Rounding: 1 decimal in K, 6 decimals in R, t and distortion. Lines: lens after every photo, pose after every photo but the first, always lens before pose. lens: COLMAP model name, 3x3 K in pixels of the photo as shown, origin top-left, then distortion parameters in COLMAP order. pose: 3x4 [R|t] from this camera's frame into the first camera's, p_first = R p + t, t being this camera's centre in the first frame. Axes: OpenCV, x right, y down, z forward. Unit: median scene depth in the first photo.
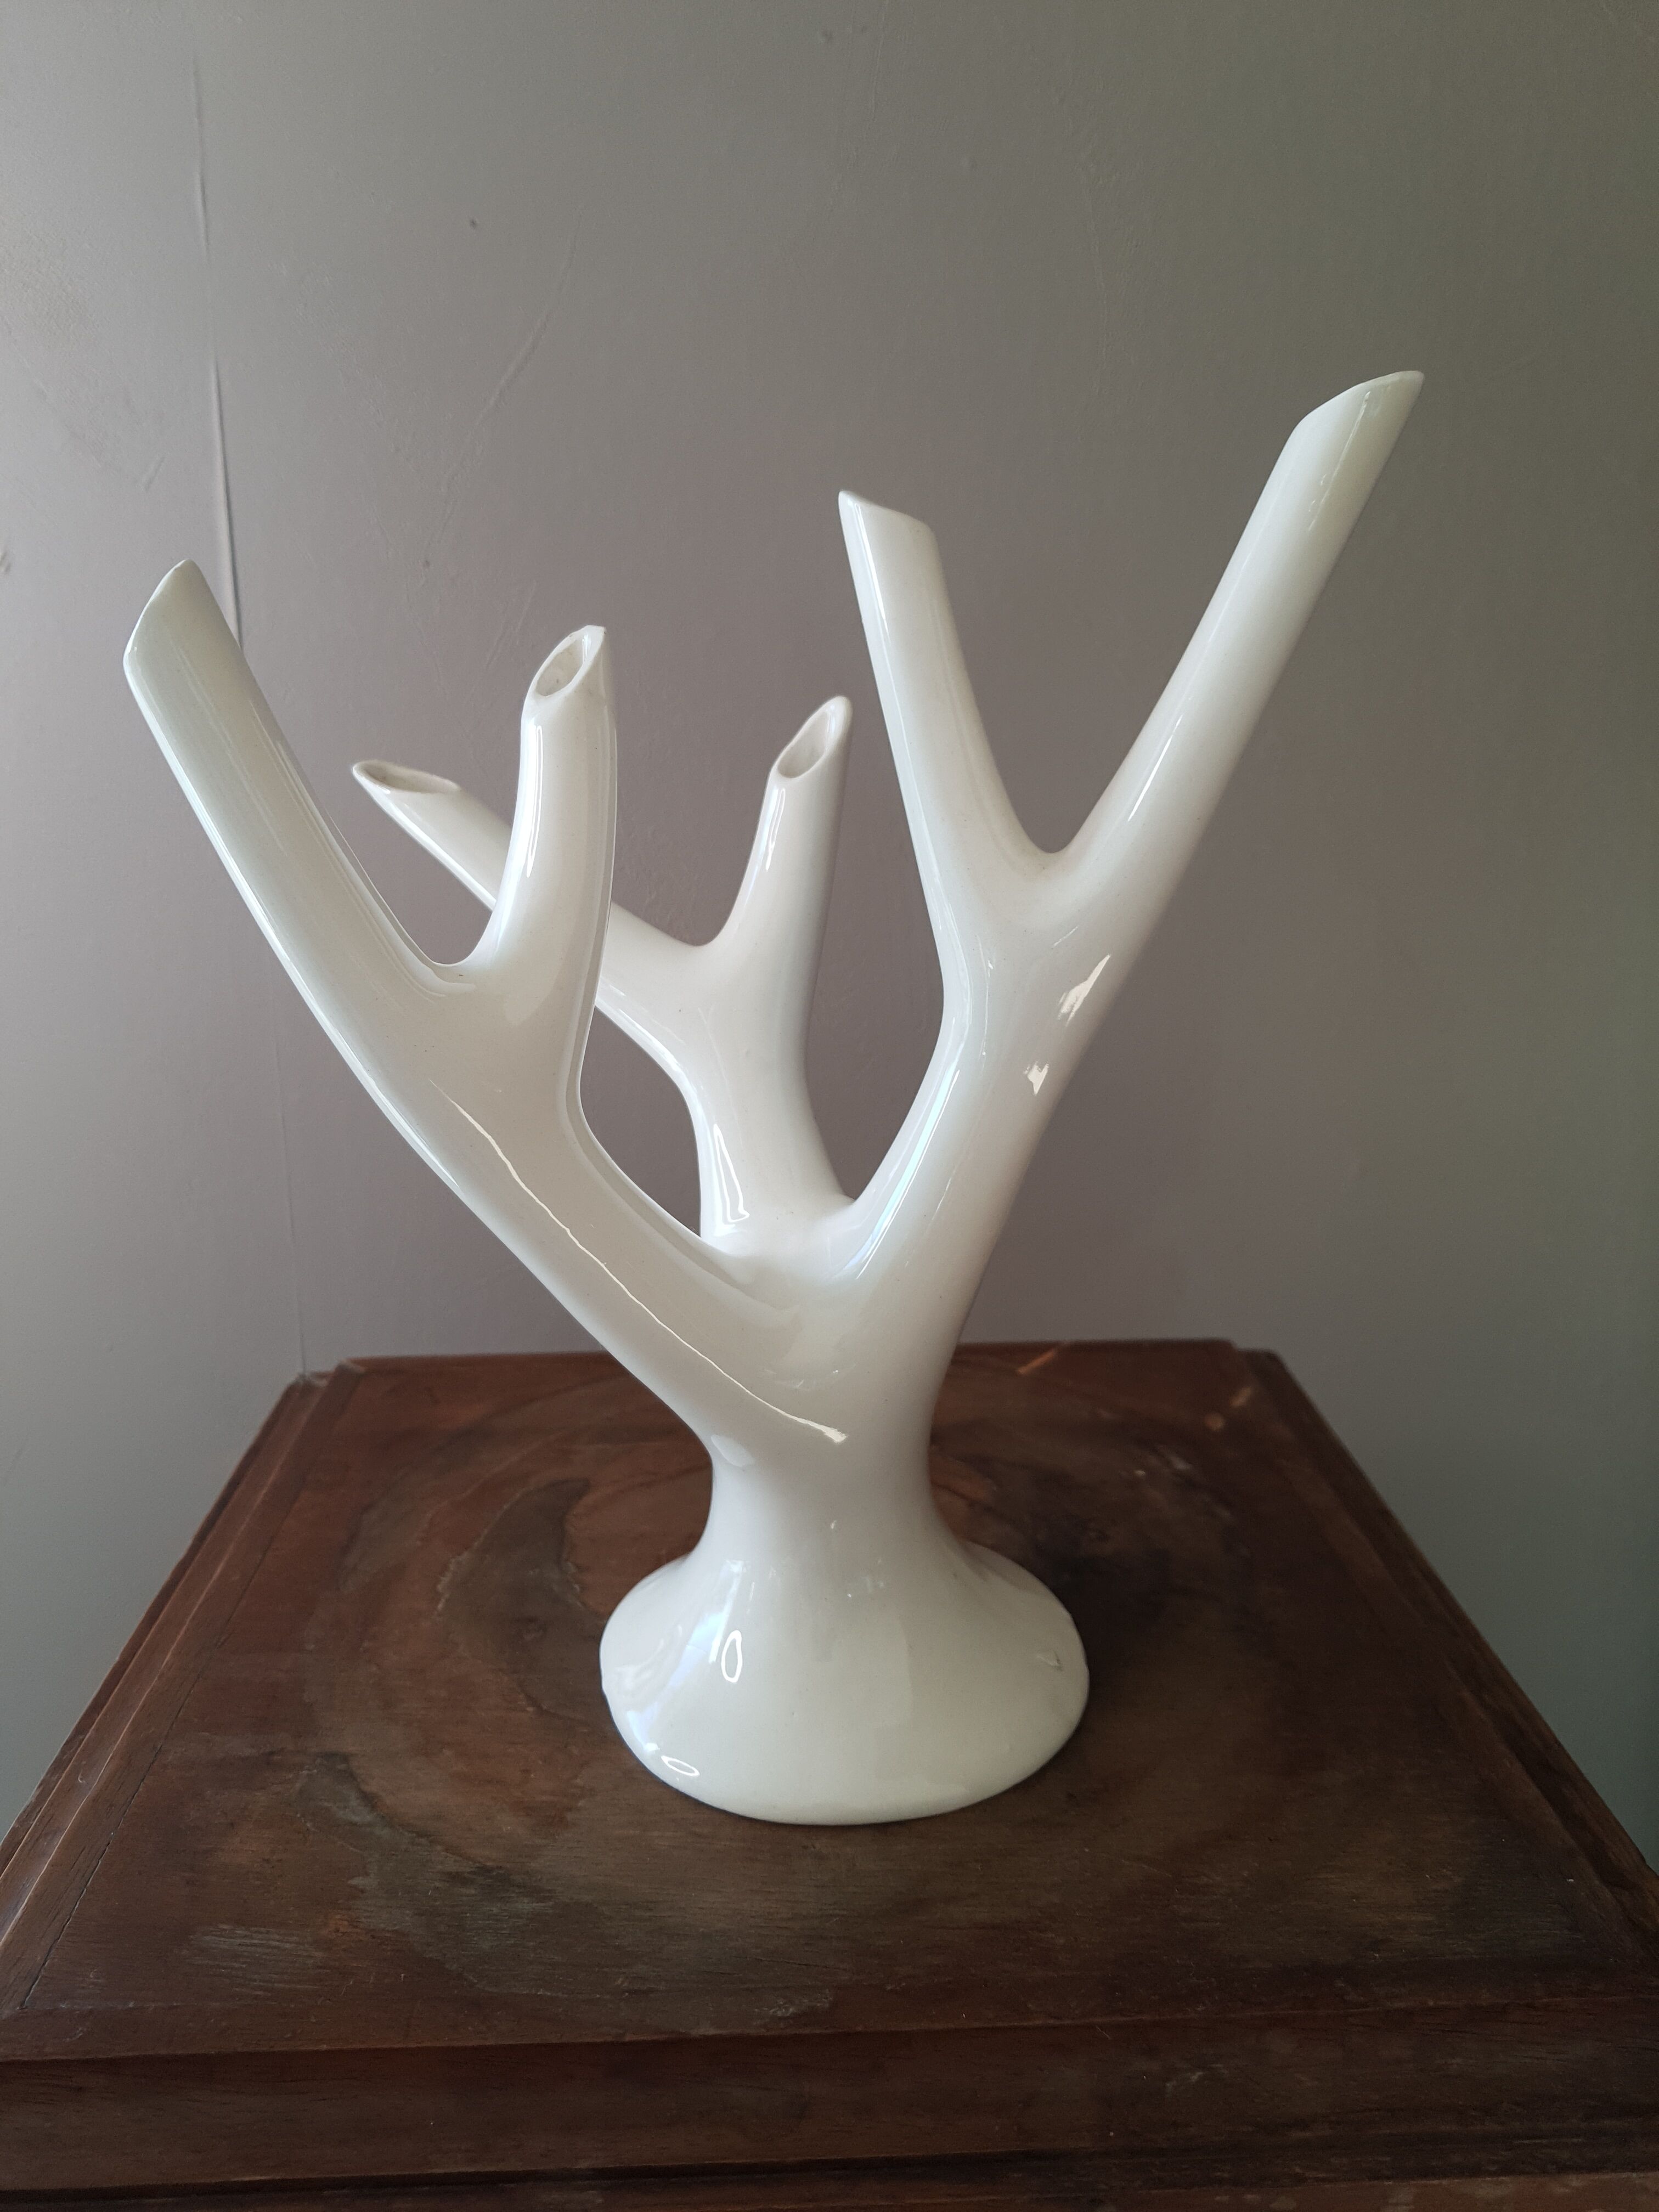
lens RADIAL K [[1664.5, 0, 829.5], [0, 1664.5, 1106.0], [0, 0, 1]] dist [0.006188, -0.031622]
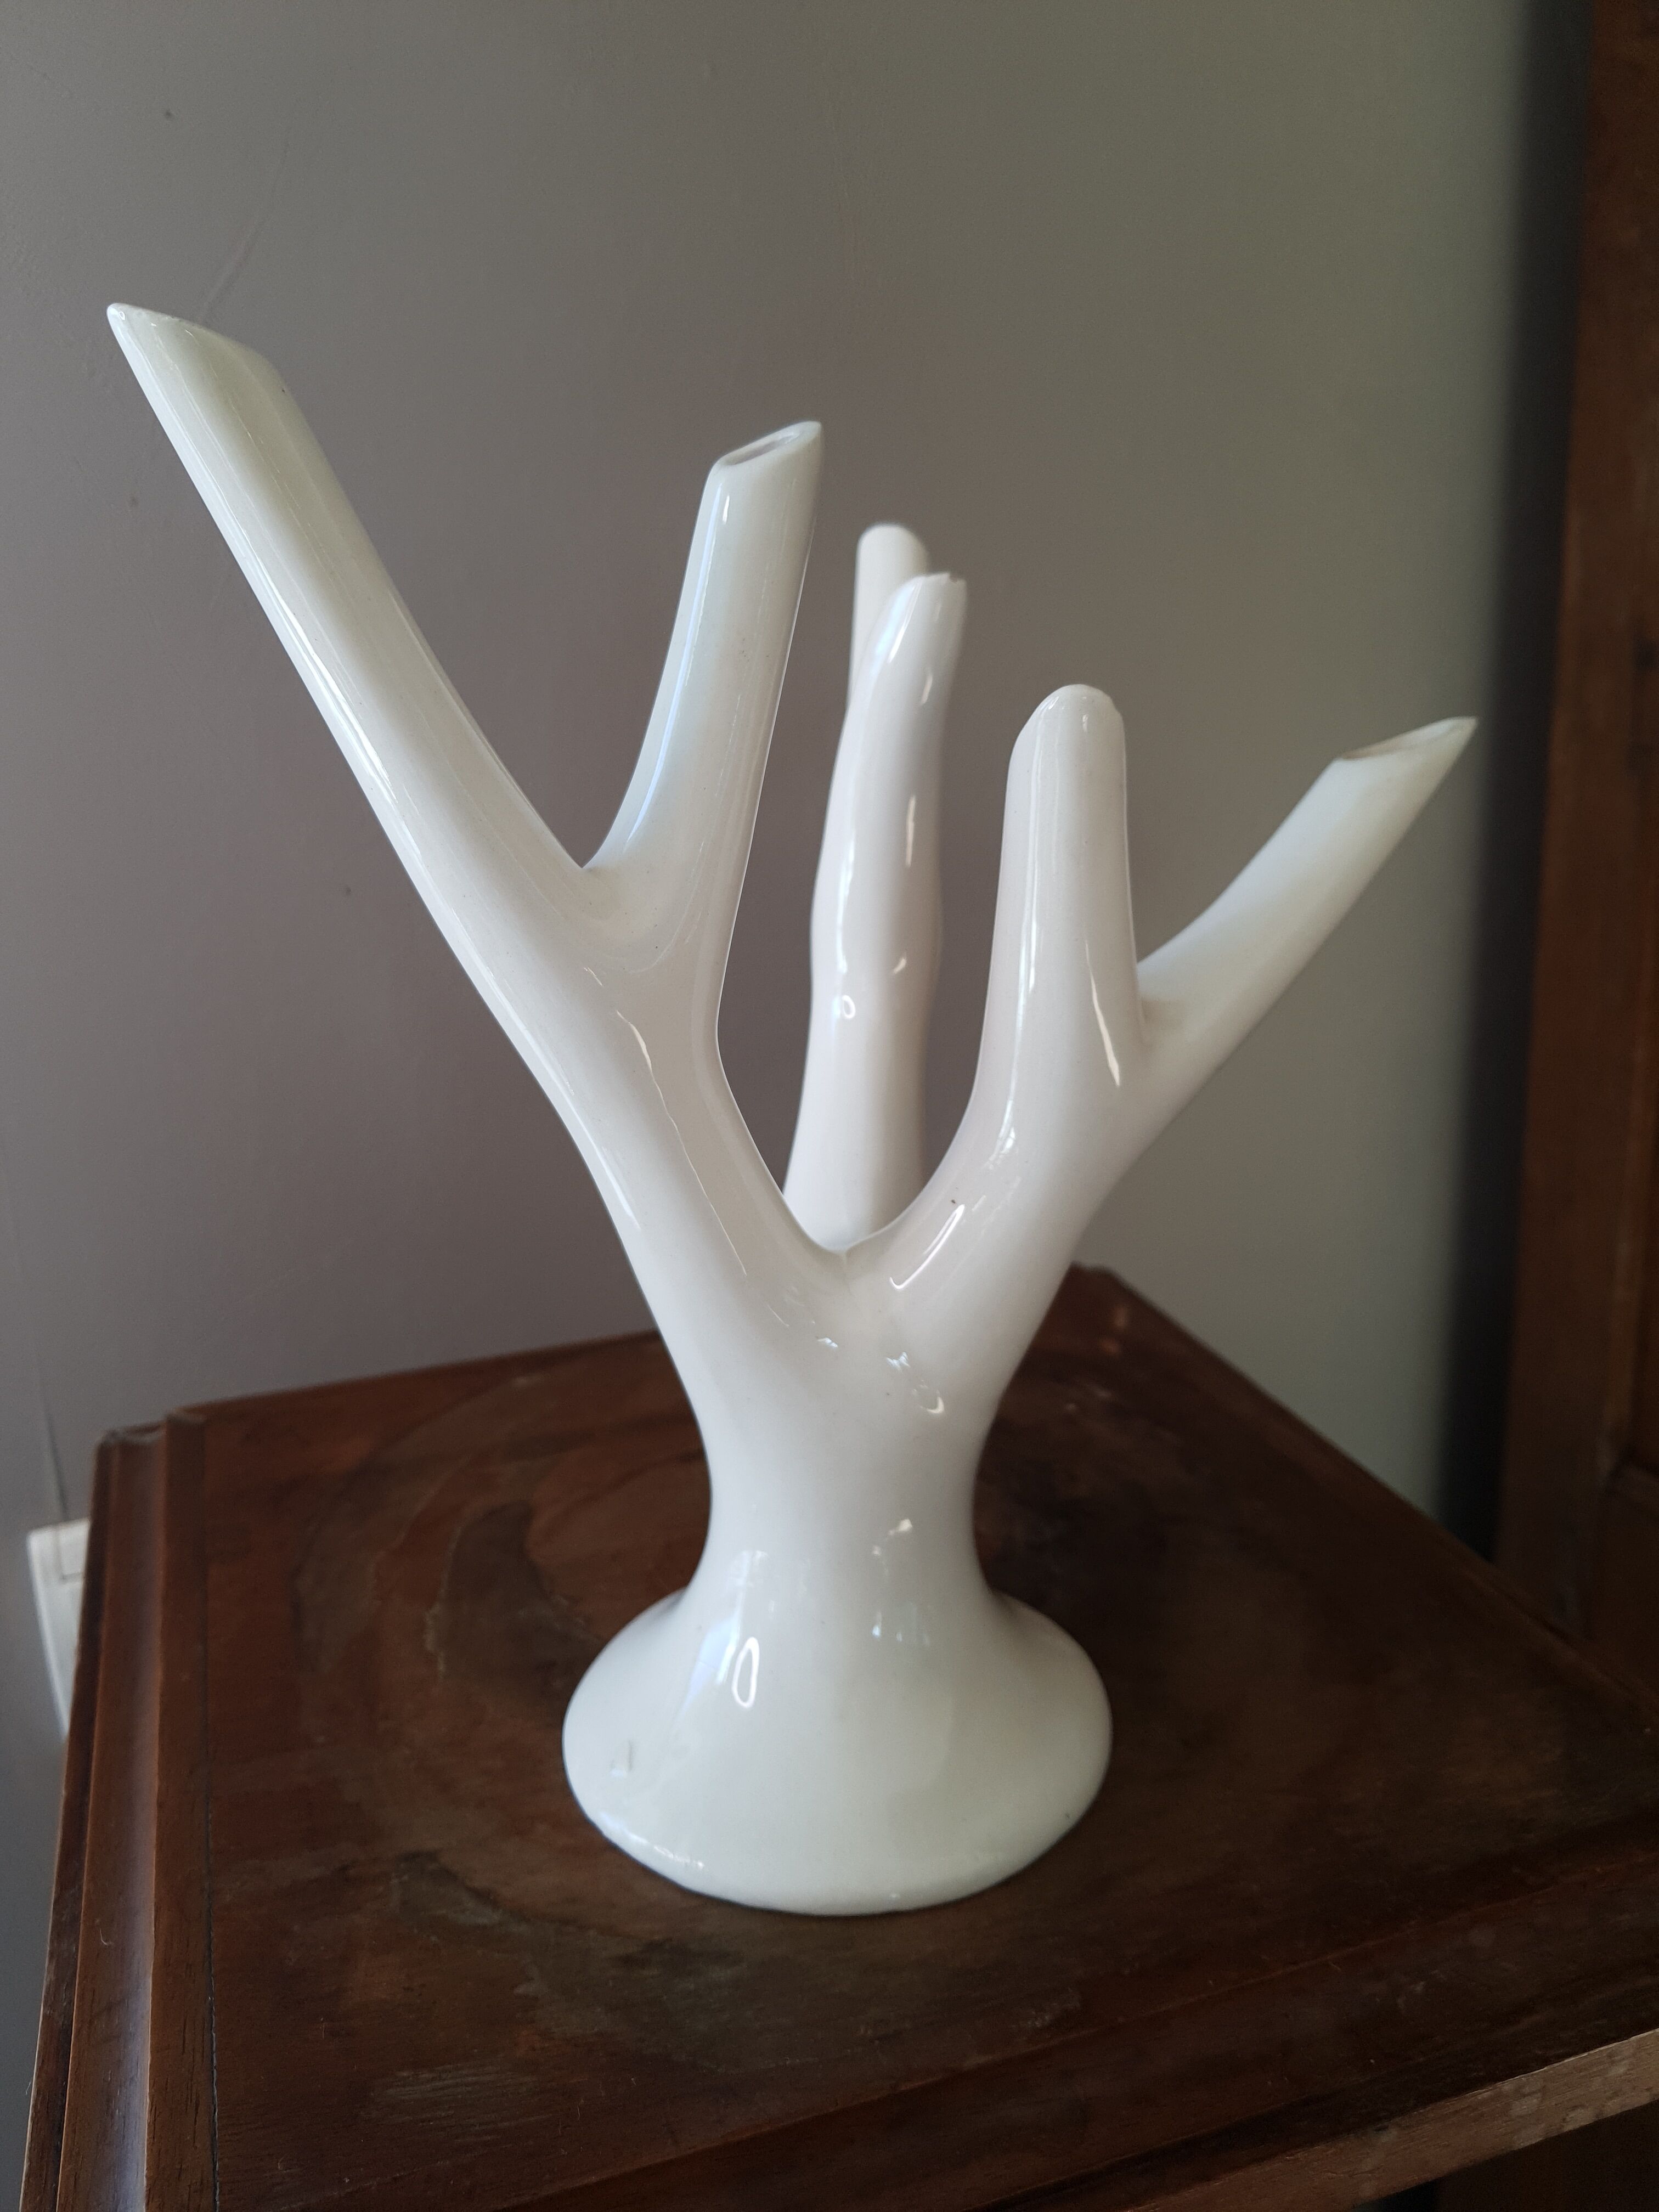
lens RADIAL K [[1684.2, 0, 829.5], [0, 1684.2, 1106.0], [0, 0, 1]] dist [-0.000708, -0.031833]
pose [[0.963891, -0.101891, 0.246035, -0.267920], [0.091710, 0.994400, 0.052519, -0.041575], [-0.250008, -0.028058, 0.967837, 0.075306]]
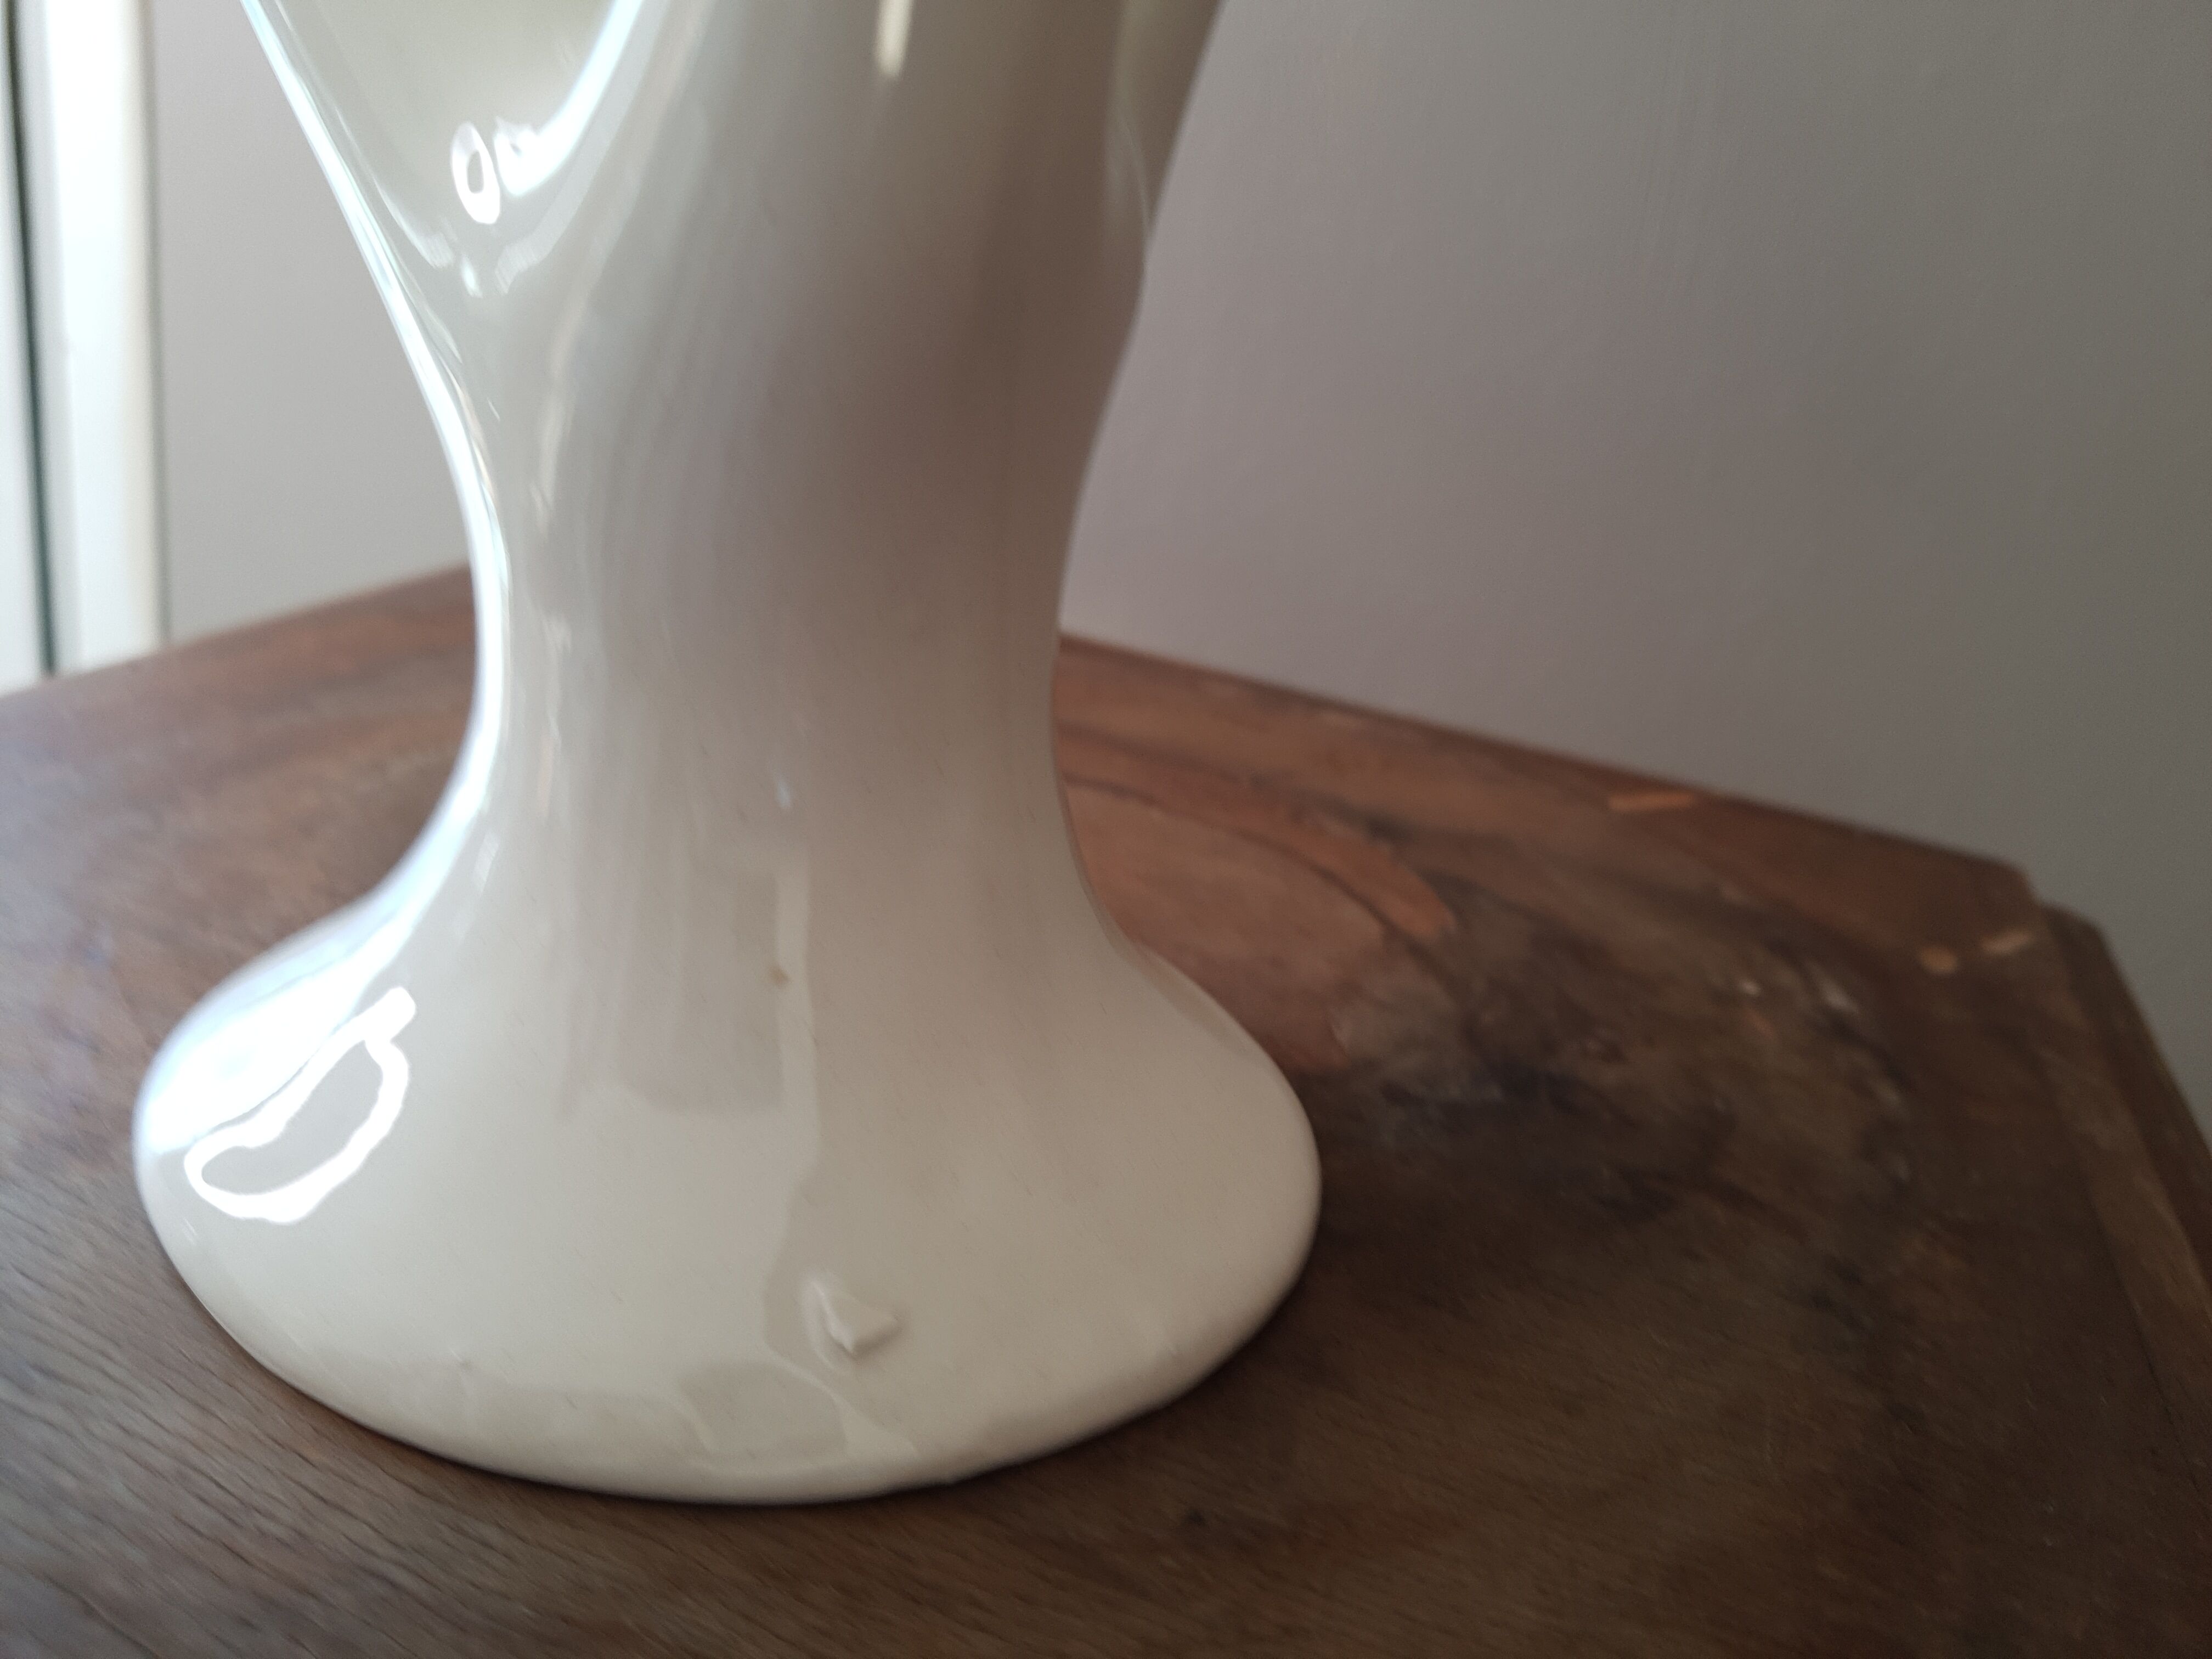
lens RADIAL K [[1738.4, 0, 1106.0], [0, 1738.4, 829.5], [0, 0, 1]] dist [-0.007082, -0.036401]
pose [[0.924858, 0.265170, -0.272622, 0.194096], [-0.235007, 0.962072, 0.138523, 0.208556], [0.299014, -0.064046, 0.952097, 0.619599]]
